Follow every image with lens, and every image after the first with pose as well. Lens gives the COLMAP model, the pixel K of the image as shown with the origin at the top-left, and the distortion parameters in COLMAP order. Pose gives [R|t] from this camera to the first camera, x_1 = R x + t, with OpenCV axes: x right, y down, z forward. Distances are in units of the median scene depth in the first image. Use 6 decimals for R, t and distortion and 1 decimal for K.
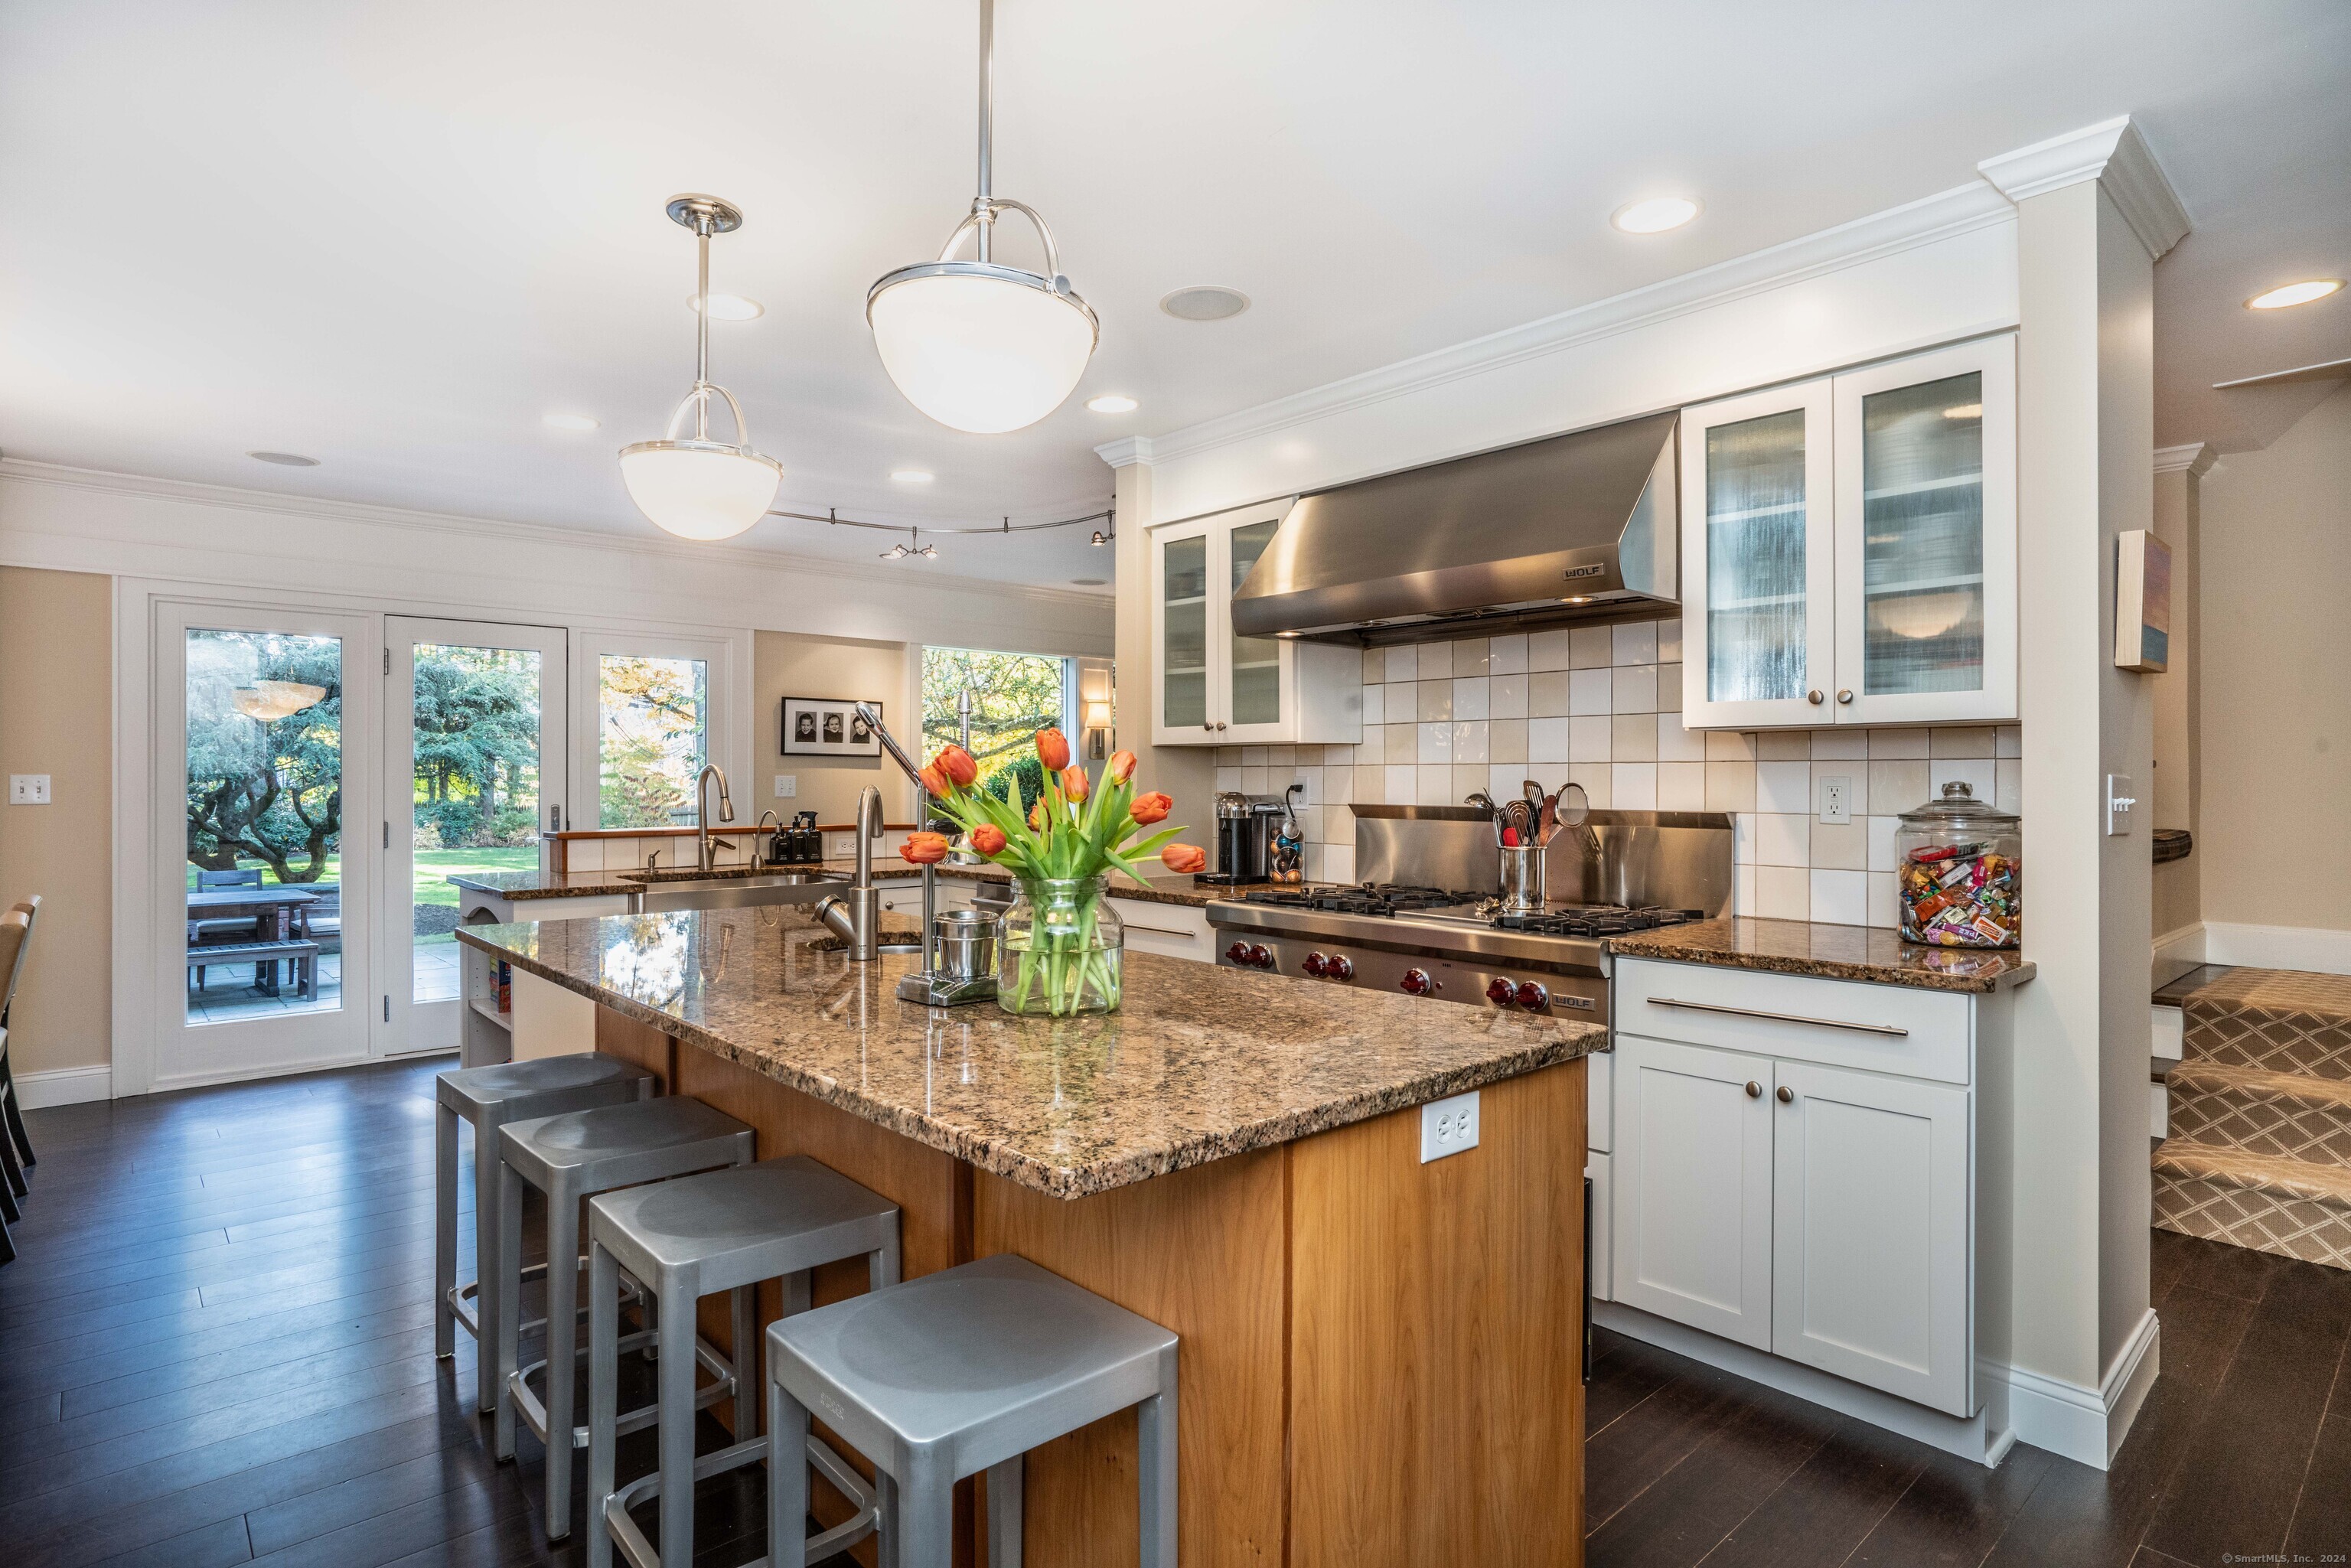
lens RADIAL K [[1226.4, 0, 1176.9], [0, 1226.4, 784.9], [0, 0, 1]] dist [-0.021323, 0.000129]
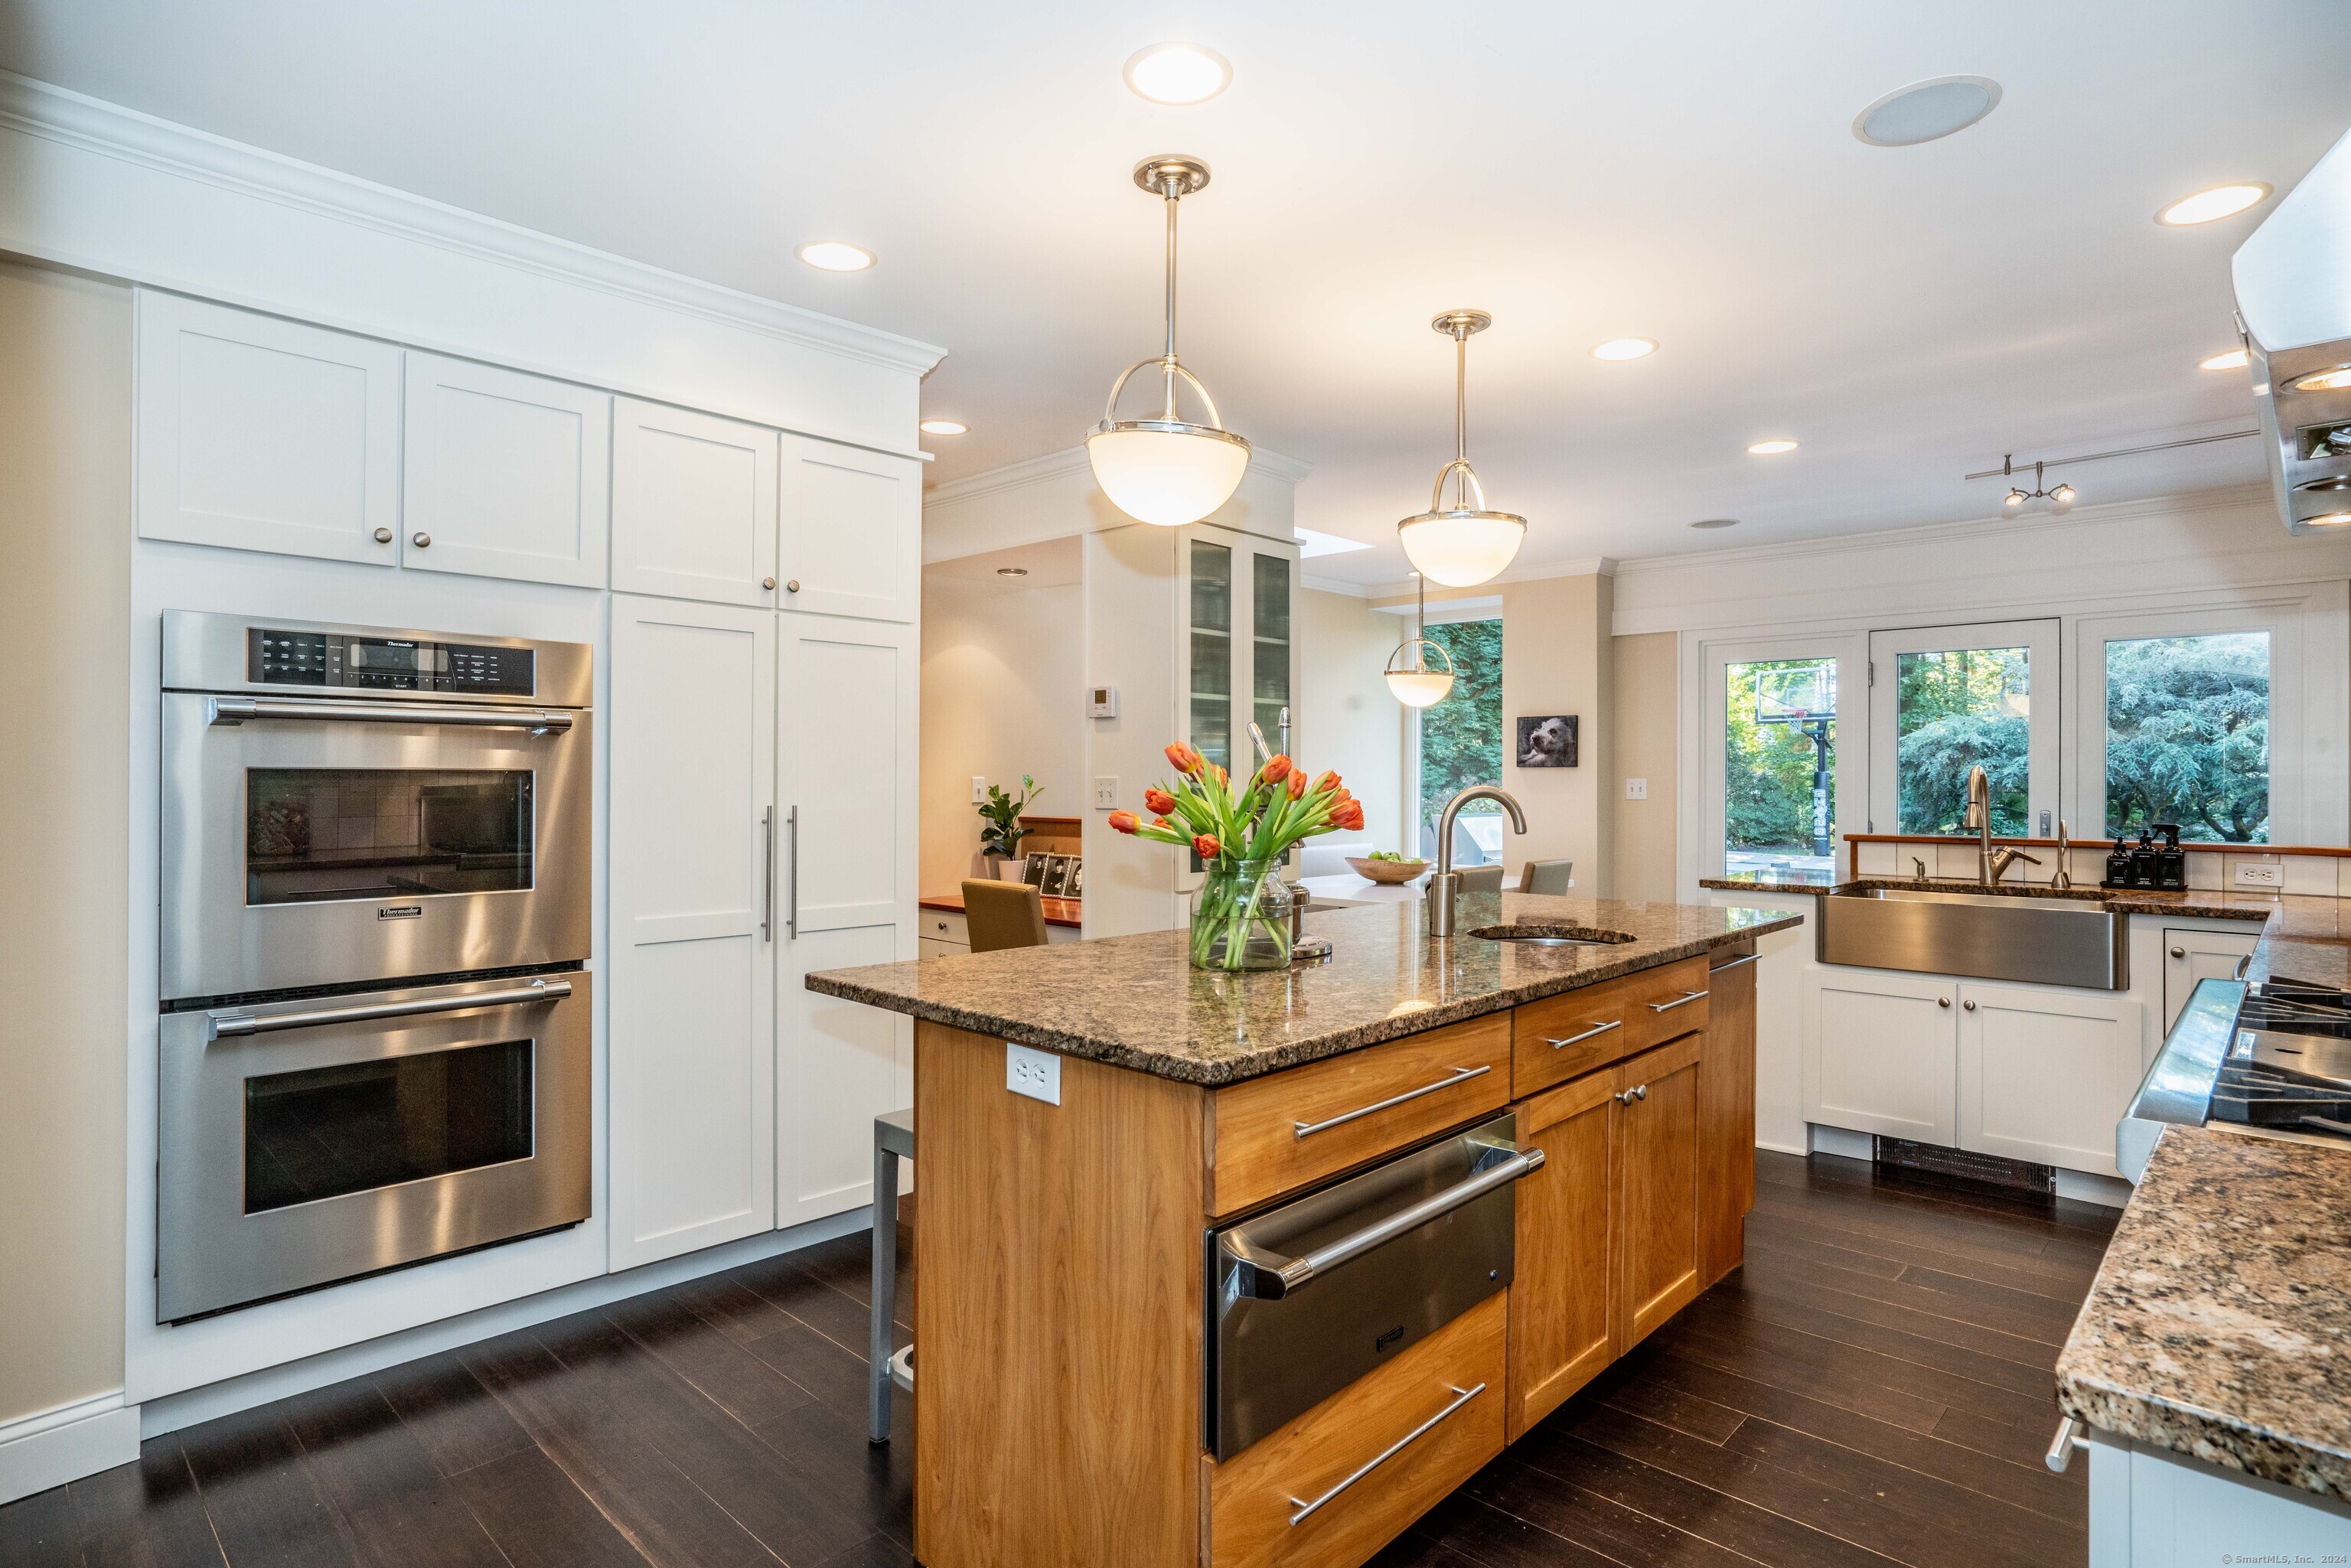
lens RADIAL K [[1226.4, 0, 1170.5], [0, 1226.4, 784.6], [0, 0, 1]] dist [-0.021323, 0.000129]
pose [[0.074349, 0.003138, -0.997227, 1.126042], [-0.008149, 0.999964, 0.002539, -0.001845], [0.997199, 0.007938, 0.074372, 0.835443]]
